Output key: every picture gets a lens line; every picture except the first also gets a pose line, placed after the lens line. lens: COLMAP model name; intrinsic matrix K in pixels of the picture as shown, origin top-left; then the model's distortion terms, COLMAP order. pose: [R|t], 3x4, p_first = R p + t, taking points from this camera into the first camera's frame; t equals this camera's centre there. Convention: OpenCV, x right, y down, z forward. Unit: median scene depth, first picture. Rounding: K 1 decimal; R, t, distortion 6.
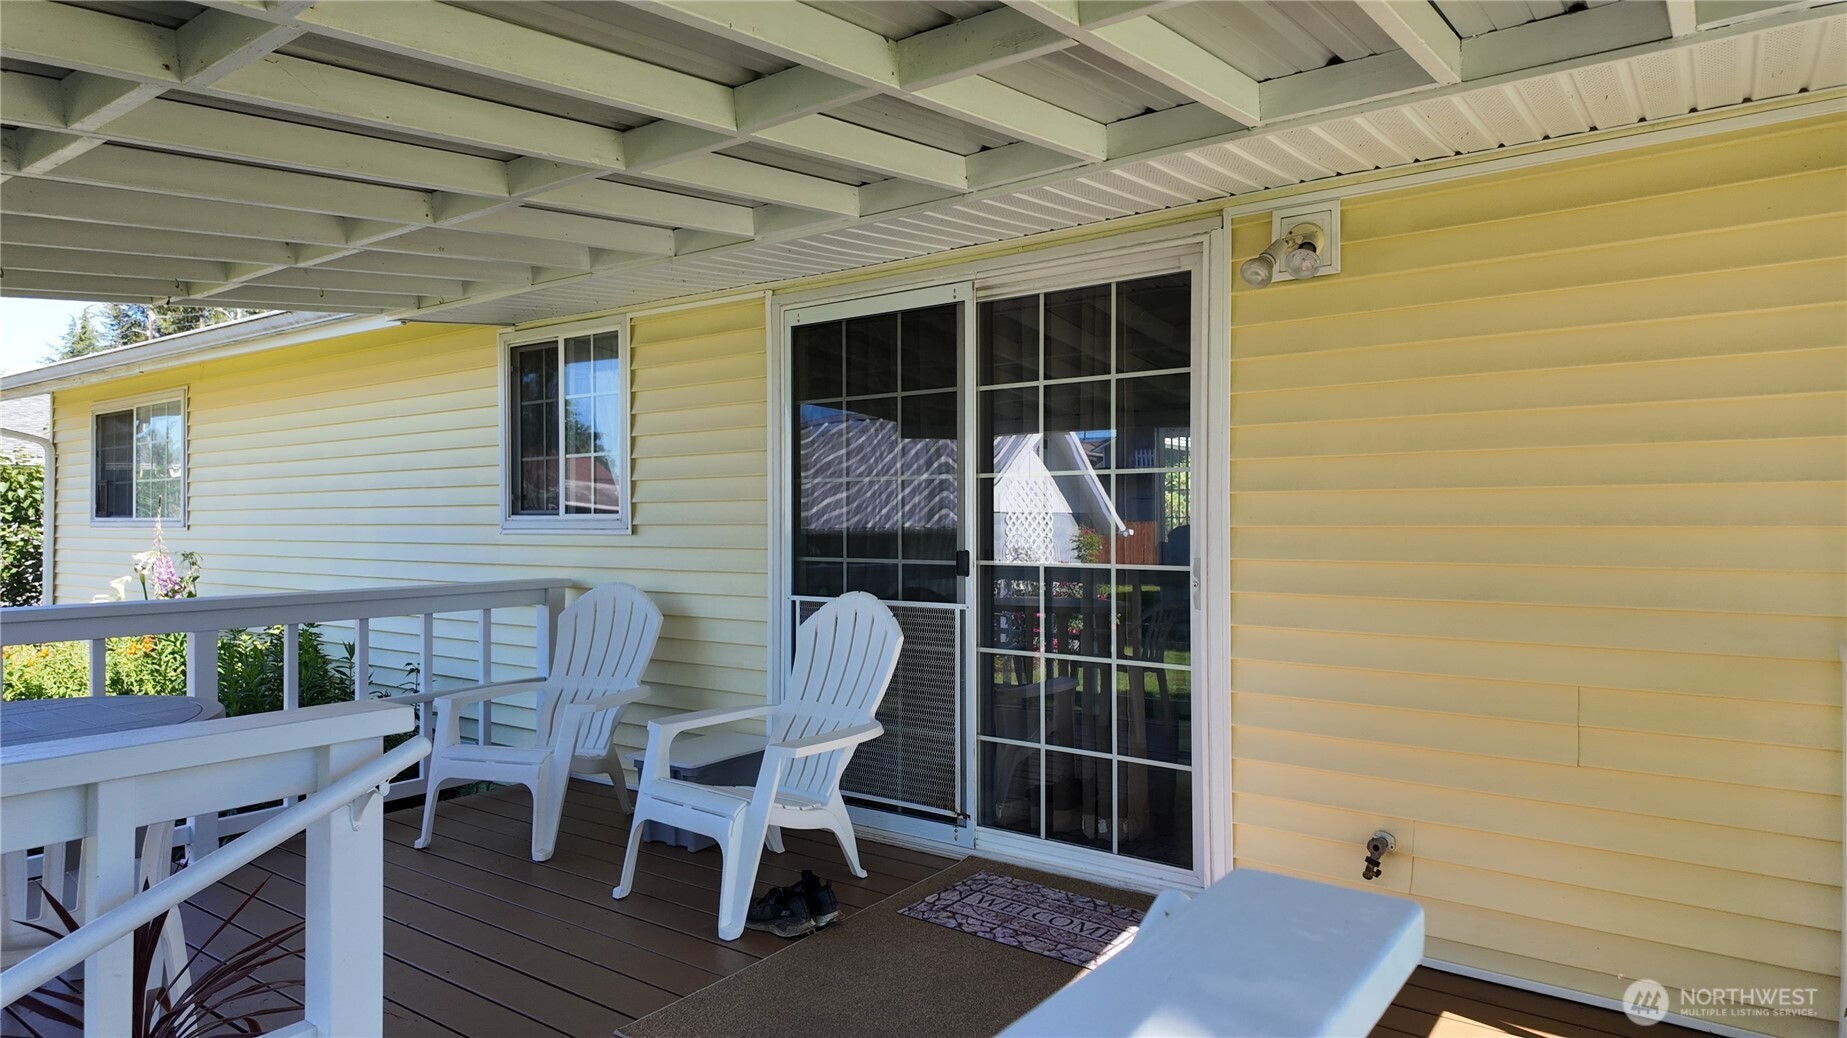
lens RADIAL K [[1060.1, 0, 923.7], [0, 1060.1, 517.4], [0, 0, 1]] dist [0.024663, -0.021504]
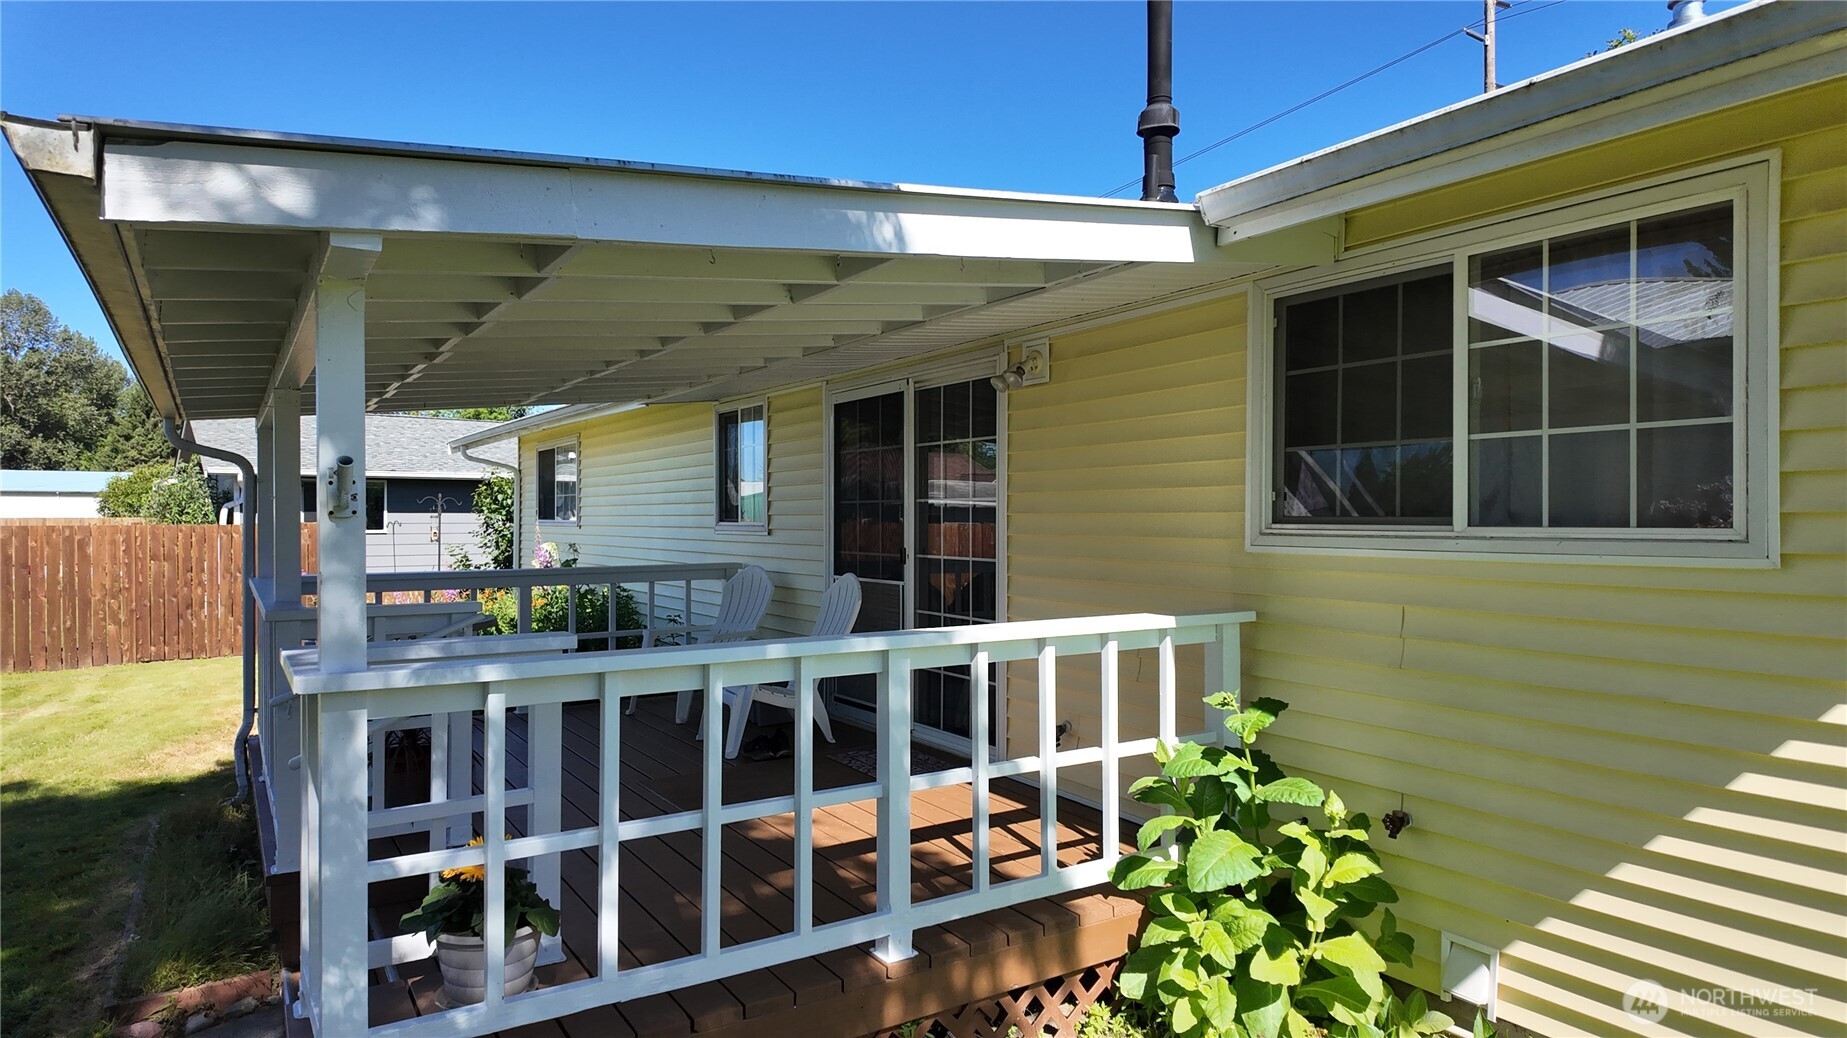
lens RADIAL K [[1060.1, 0, 927.1], [0, 1060.1, 517.6], [0, 0, 1]] dist [0.024663, -0.021504]
pose [[0.931323, 0.008563, -0.364093, 0.516311], [-0.009114, 0.999958, 0.000205, -0.011946], [0.364079, 0.003127, 0.931363, -0.372060]]
